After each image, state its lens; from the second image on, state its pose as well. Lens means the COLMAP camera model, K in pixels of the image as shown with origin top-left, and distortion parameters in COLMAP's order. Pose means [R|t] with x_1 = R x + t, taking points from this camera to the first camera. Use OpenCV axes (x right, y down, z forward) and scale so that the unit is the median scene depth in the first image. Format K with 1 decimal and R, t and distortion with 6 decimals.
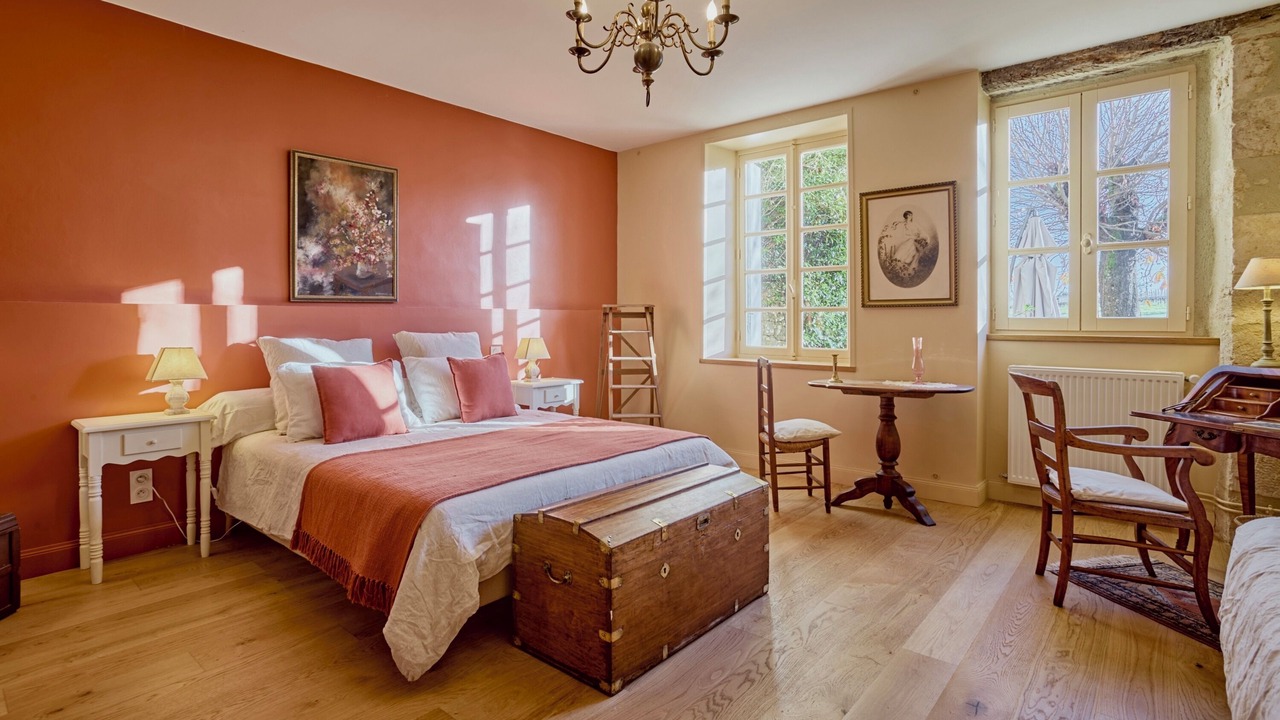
lens RADIAL K [[630.7, 0, 640.3], [0, 630.7, 325.1], [0, 0, 1]] dist [0.000661, 0.035078]
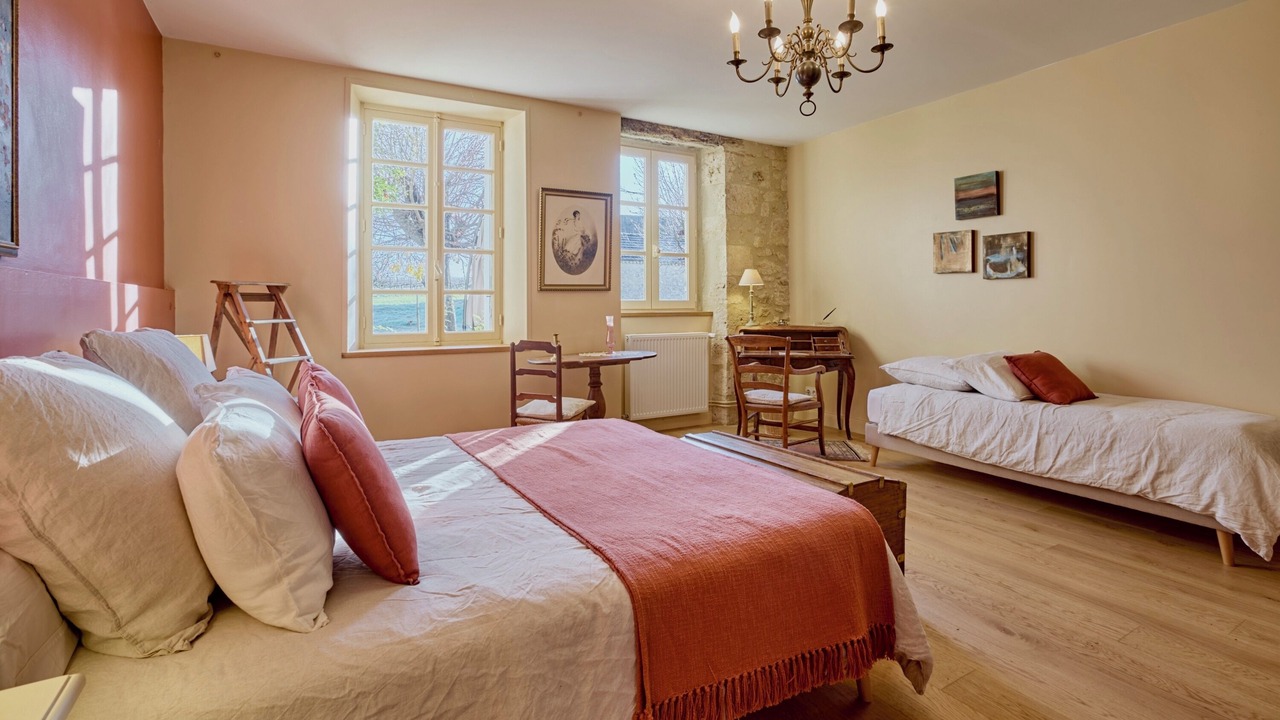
lens RADIAL K [[630.1, 0, 640.4], [0, 630.1, 296.4], [0, 0, 1]] dist [-0.000504, 0.000022]
pose [[0.345859, 0.007793, 0.938254, -0.665666], [0.013777, 0.999816, -0.013383, -0.001367], [-0.938185, 0.017555, 0.345688, 0.490779]]
